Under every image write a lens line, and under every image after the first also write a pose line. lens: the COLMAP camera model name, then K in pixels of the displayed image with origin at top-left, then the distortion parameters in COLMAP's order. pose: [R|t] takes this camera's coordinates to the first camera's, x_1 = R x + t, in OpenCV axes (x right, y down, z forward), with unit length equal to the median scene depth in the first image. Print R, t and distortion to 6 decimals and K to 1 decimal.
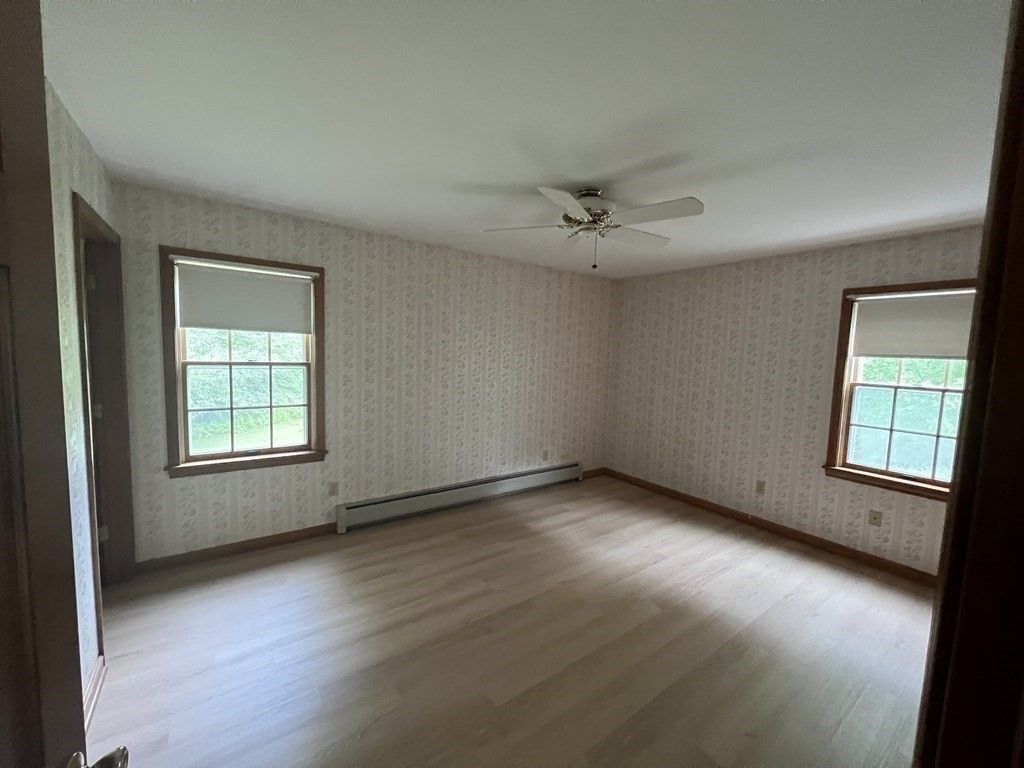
lens RADIAL K [[408.0, 0, 510.5], [0, 408.0, 385.7], [0, 0, 1]] dist [0.000451, 0.000311]
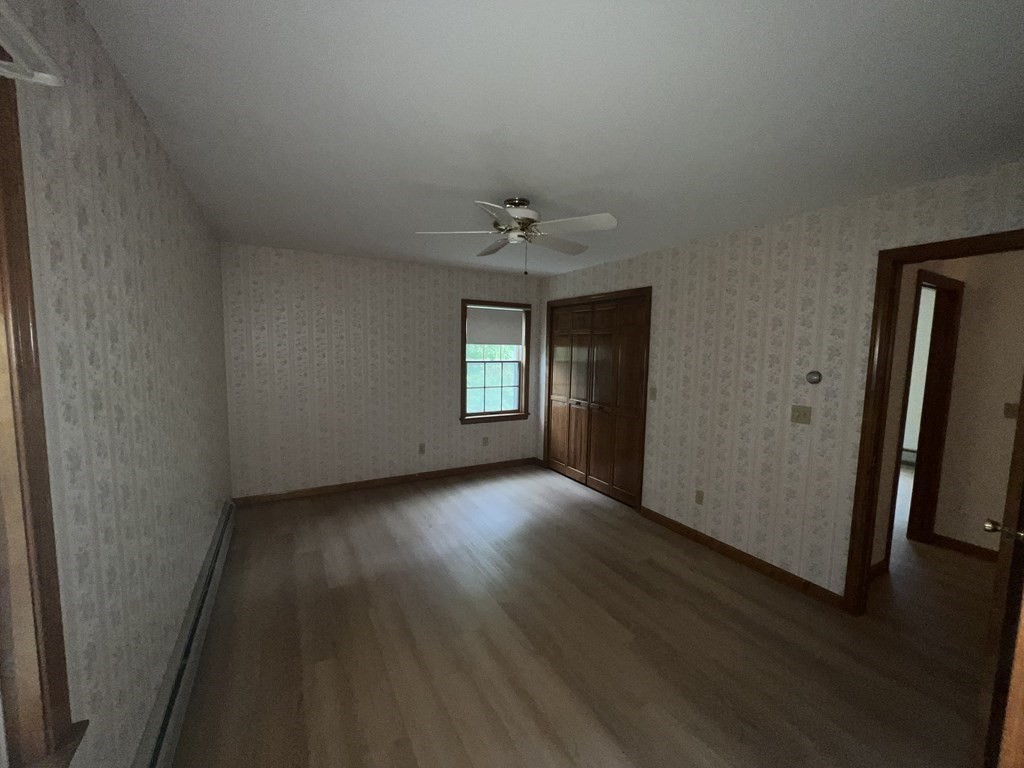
lens RADIAL K [[408.0, 0, 510.5], [0, 408.0, 385.7], [0, 0, 1]] dist [0.000451, 0.000311]
pose [[0.119741, -0.131275, 0.984088, -0.649430], [0.075141, 0.989575, 0.122864, -0.089727], [-0.989958, 0.059233, 0.128357, 0.628287]]
